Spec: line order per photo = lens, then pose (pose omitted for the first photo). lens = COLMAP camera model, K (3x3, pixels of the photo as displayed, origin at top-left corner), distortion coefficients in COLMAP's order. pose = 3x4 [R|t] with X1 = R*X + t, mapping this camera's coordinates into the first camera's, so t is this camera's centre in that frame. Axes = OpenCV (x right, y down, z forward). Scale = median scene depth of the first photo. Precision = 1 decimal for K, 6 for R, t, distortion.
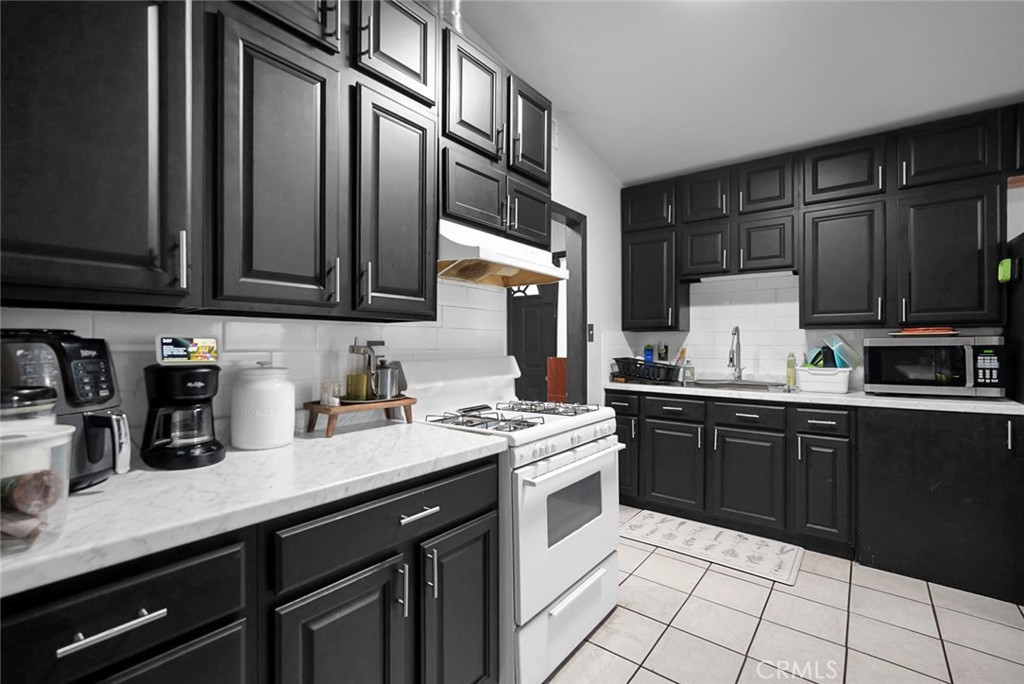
lens RADIAL K [[450.3, 0, 516.2], [0, 450.3, 342.6], [0, 0, 1]] dist [0.000349, 0.001595]
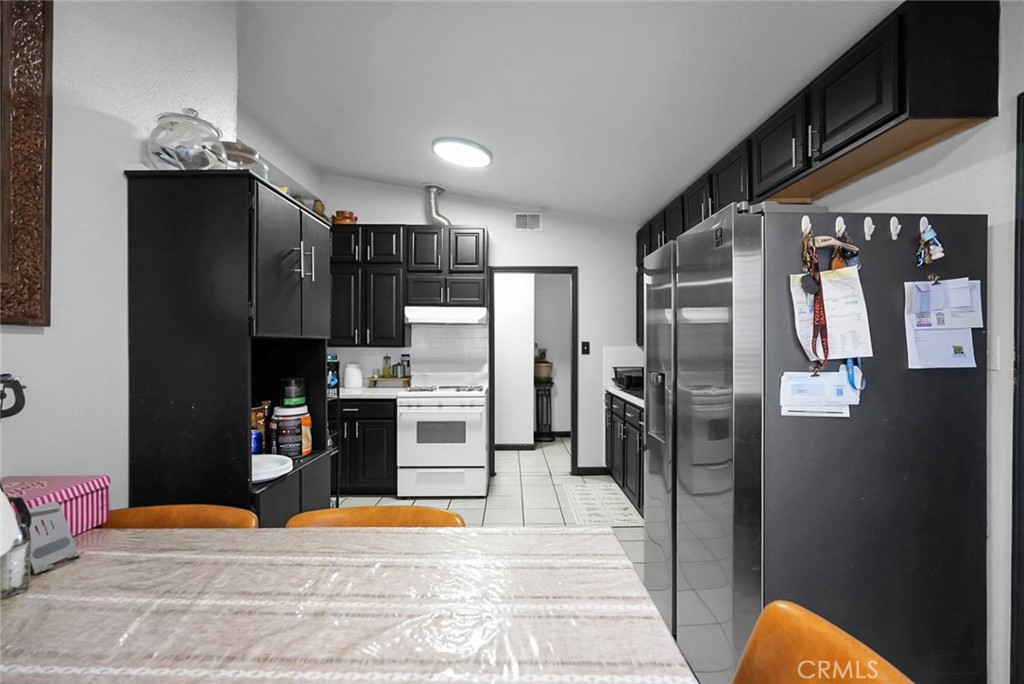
lens RADIAL K [[450.3, 0, 516.2], [0, 450.3, 342.6], [0, 0, 1]] dist [0.000349, 0.001595]
pose [[0.630694, 0.002820, -0.776026, 1.343394], [-0.000063, 0.999994, 0.003583, -0.052389], [0.776031, -0.002211, 0.630690, -0.061755]]
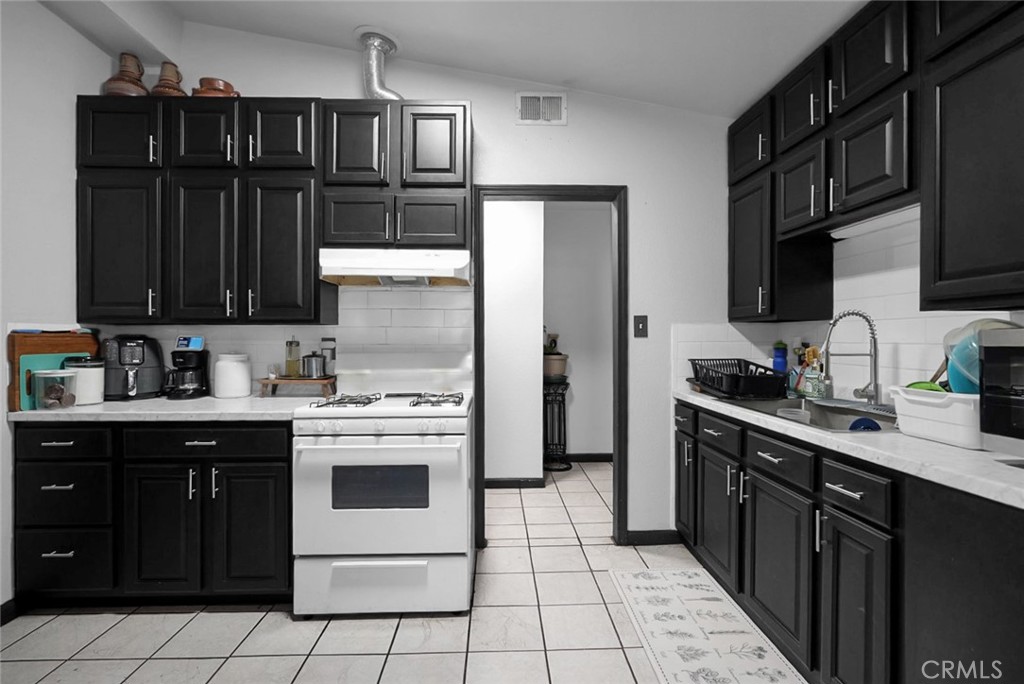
lens RADIAL K [[465.0, 0, 510.2], [0, 465.0, 337.5], [0, 0, 1]] dist [-0.002714, 0.000241]
pose [[0.641295, 0.000258, -0.767294, 0.793649], [0.002358, 0.999995, 0.002306, -0.004644], [0.767291, -0.003288, 0.641291, 0.335513]]
